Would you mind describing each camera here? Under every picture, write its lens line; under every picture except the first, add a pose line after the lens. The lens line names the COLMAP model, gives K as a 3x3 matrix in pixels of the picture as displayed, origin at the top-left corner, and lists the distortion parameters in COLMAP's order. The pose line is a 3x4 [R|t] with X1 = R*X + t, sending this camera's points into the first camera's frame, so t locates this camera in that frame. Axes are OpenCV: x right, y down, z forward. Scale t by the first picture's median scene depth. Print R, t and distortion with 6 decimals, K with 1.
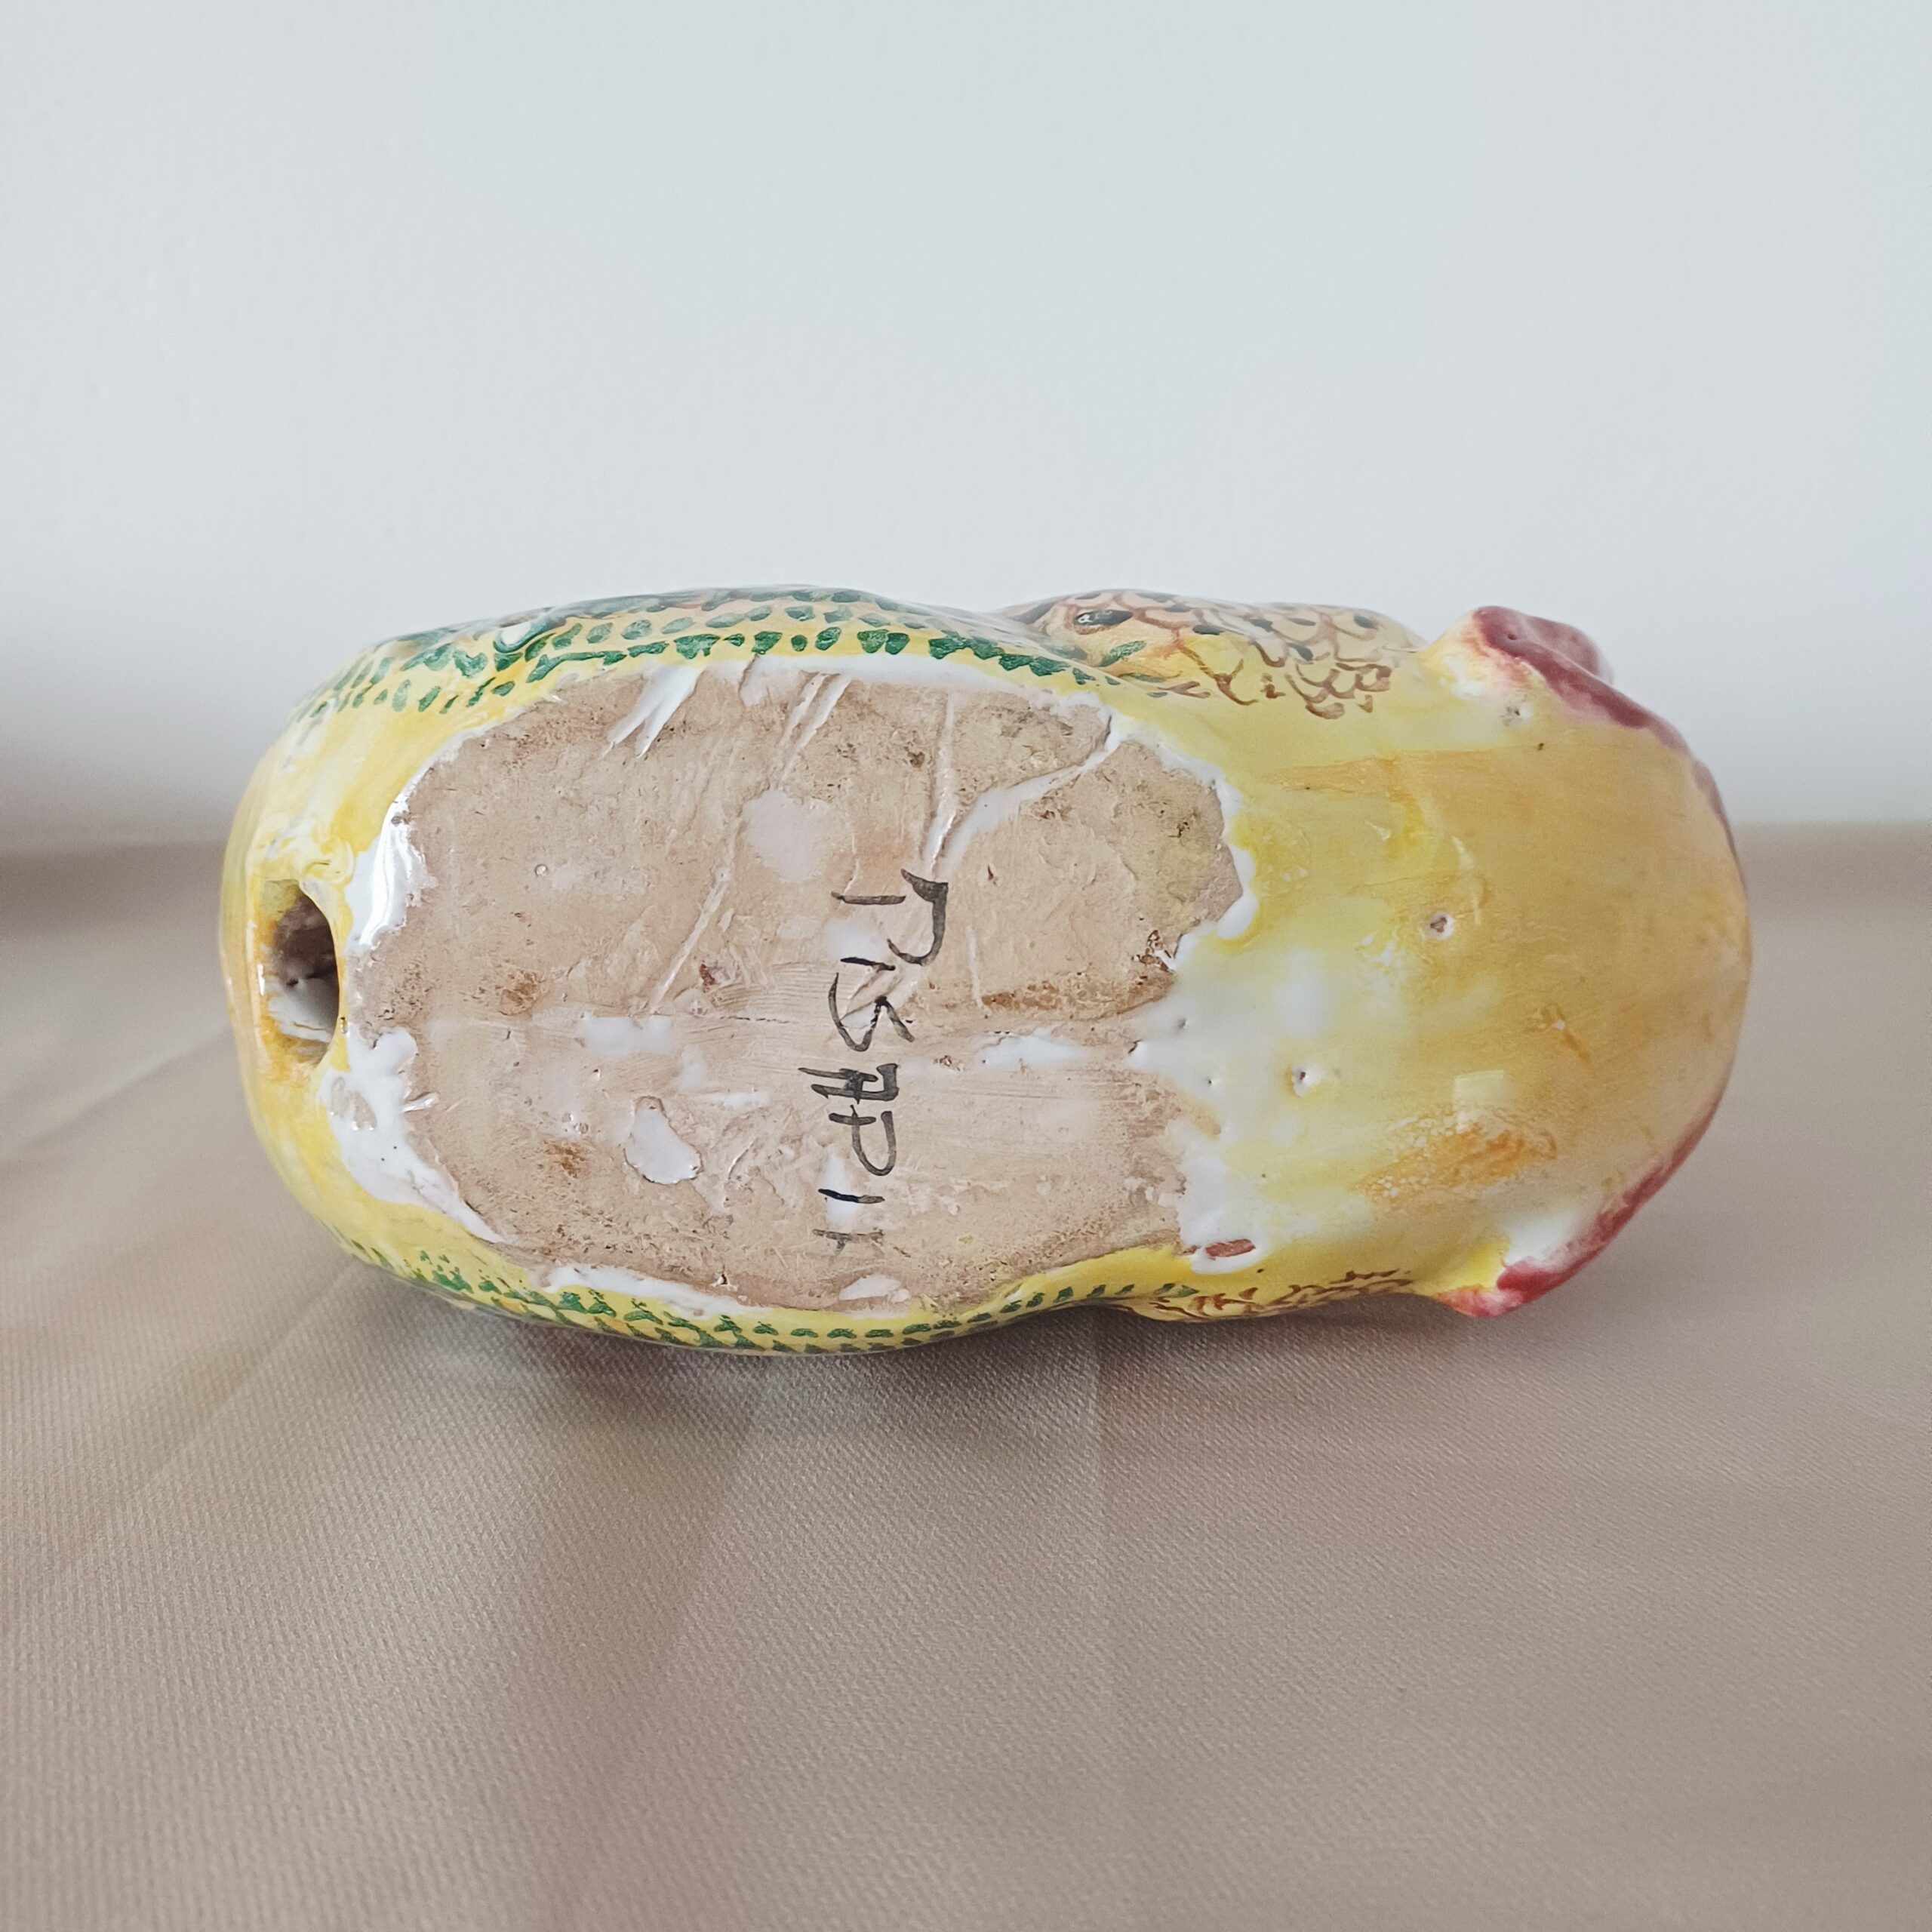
lens RADIAL K [[1912.2, 0, 946.2], [0, 1912.2, 963.8], [0, 0, 1]] dist [0.099703, -0.008867]
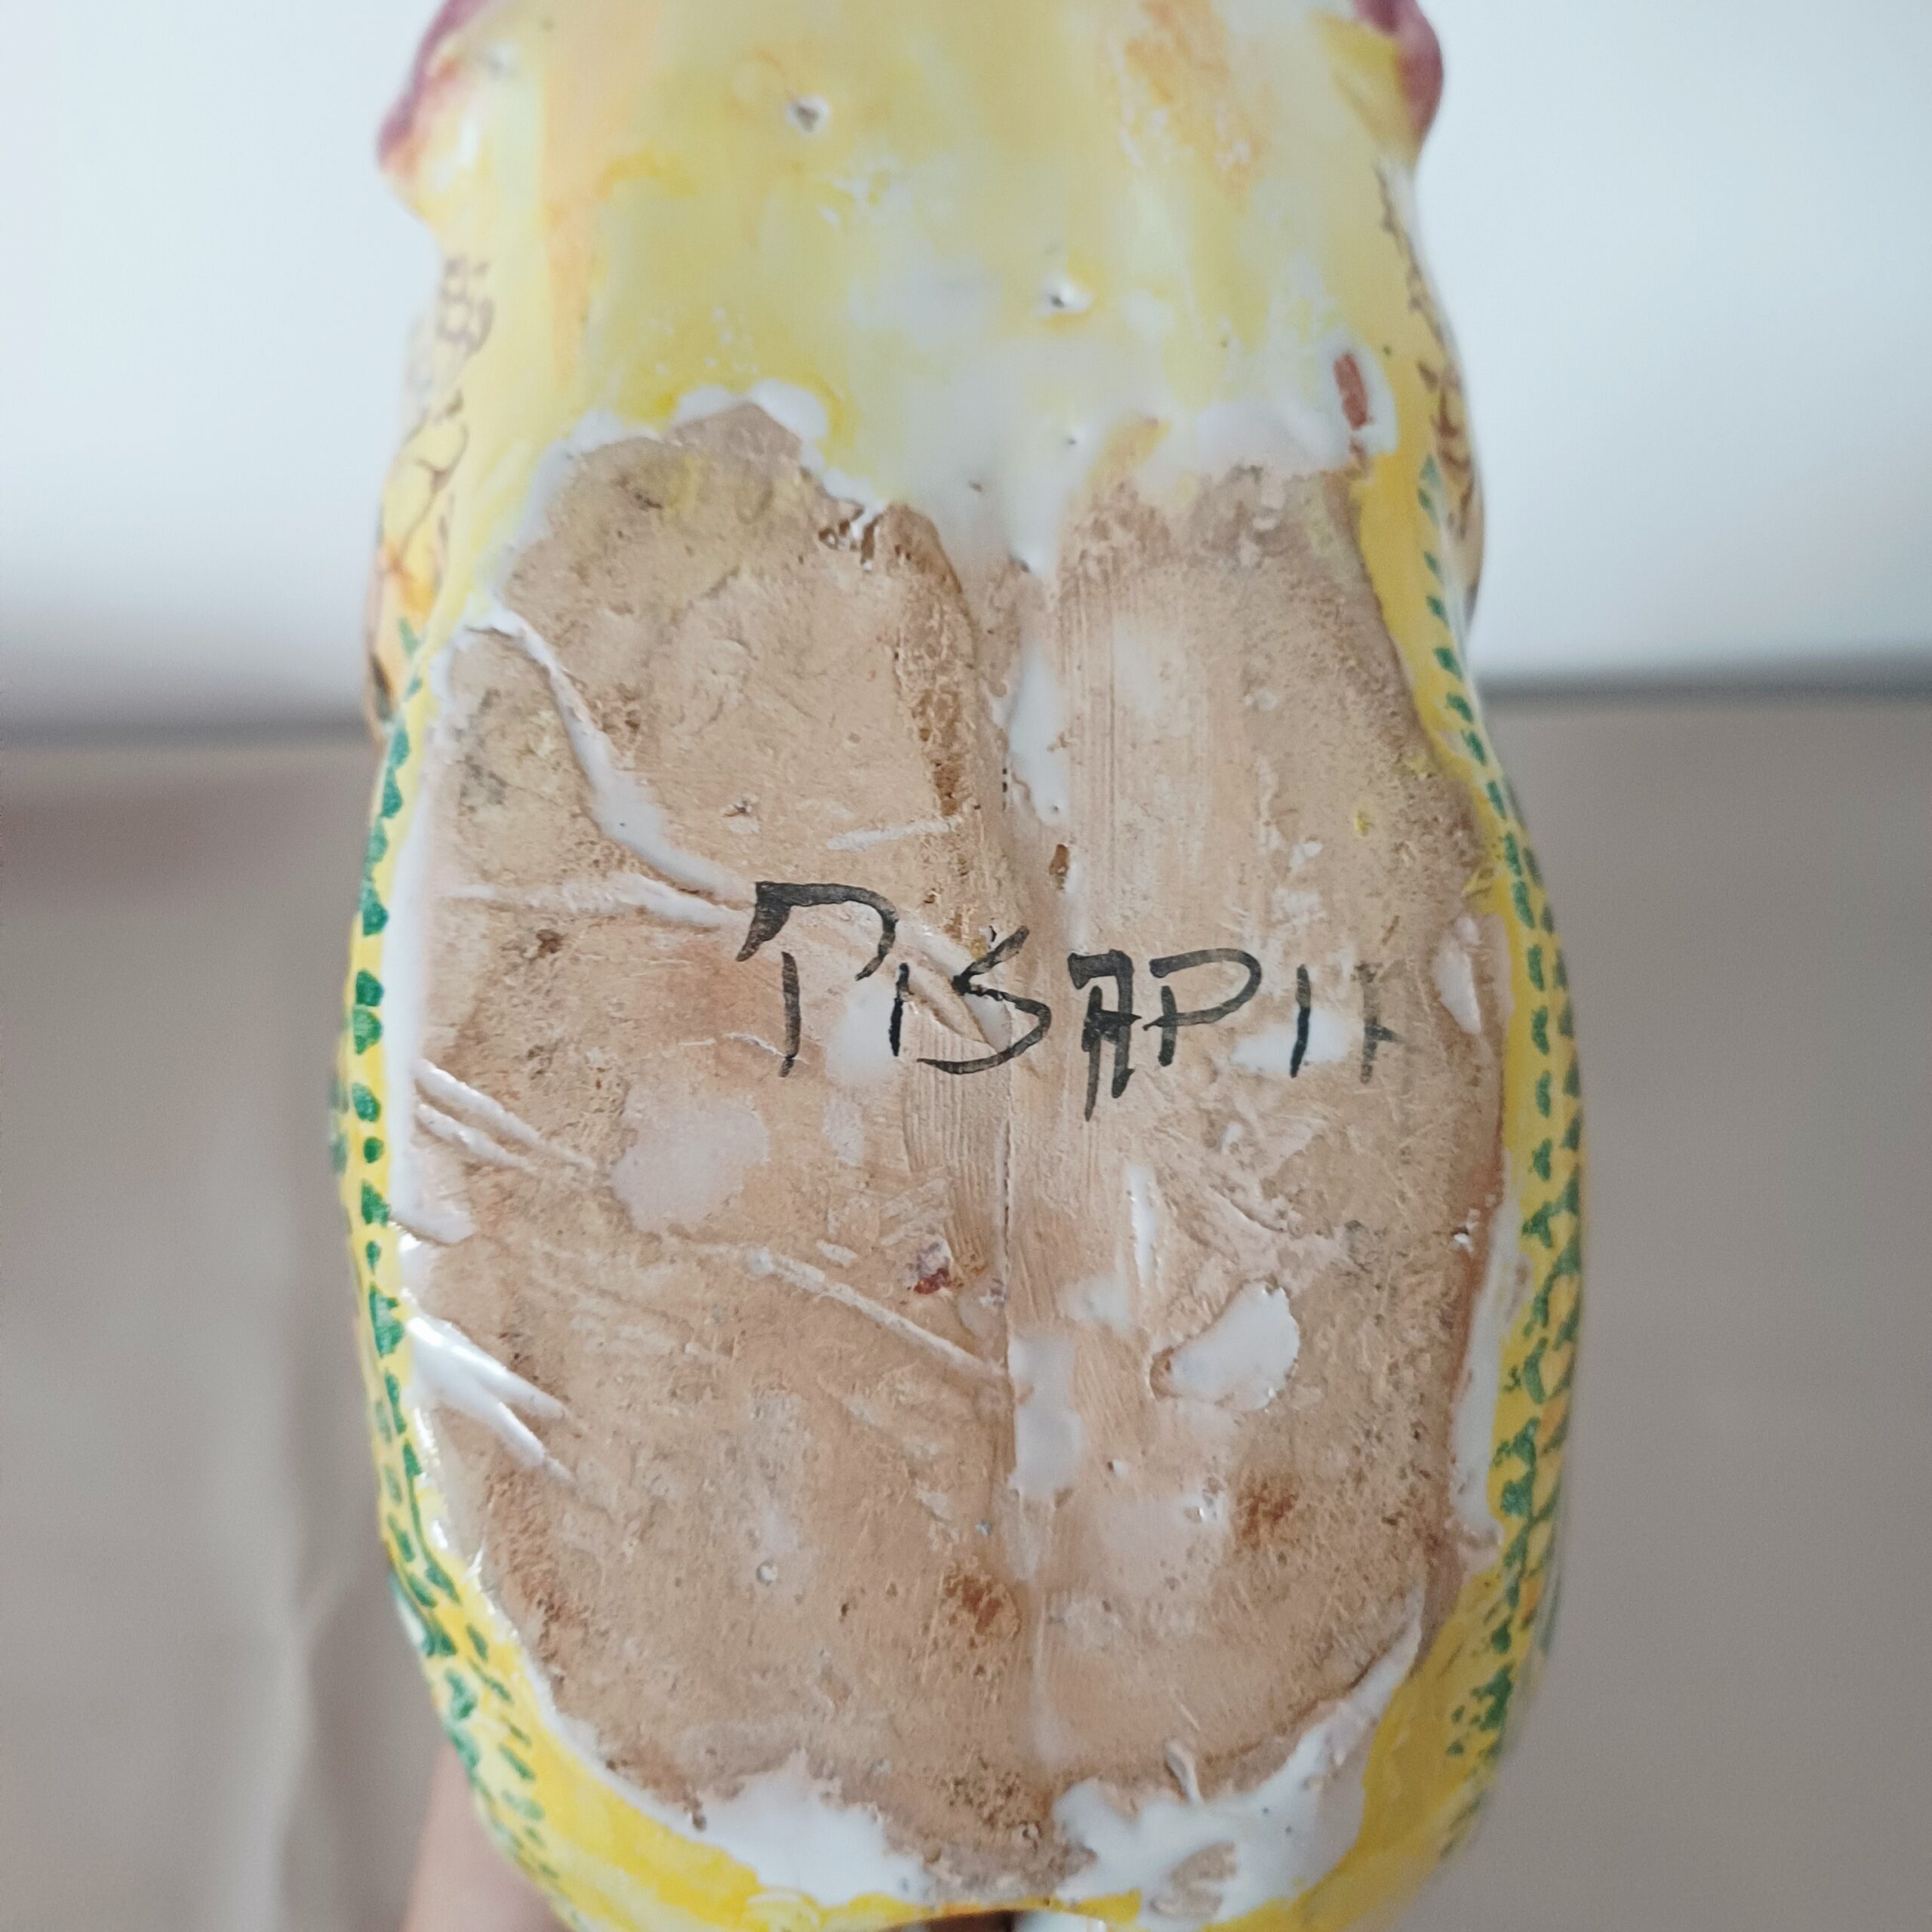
lens RADIAL K [[2020.3, 0, 926.3], [0, 2020.3, 965.5], [0, 0, 1]] dist [0.103368, -0.330525]
pose [[-0.051301, -0.996416, 0.067251, -0.069476], [0.993052, -0.058036, -0.102366, 0.073092], [0.105902, 0.061532, 0.992471, 0.374379]]
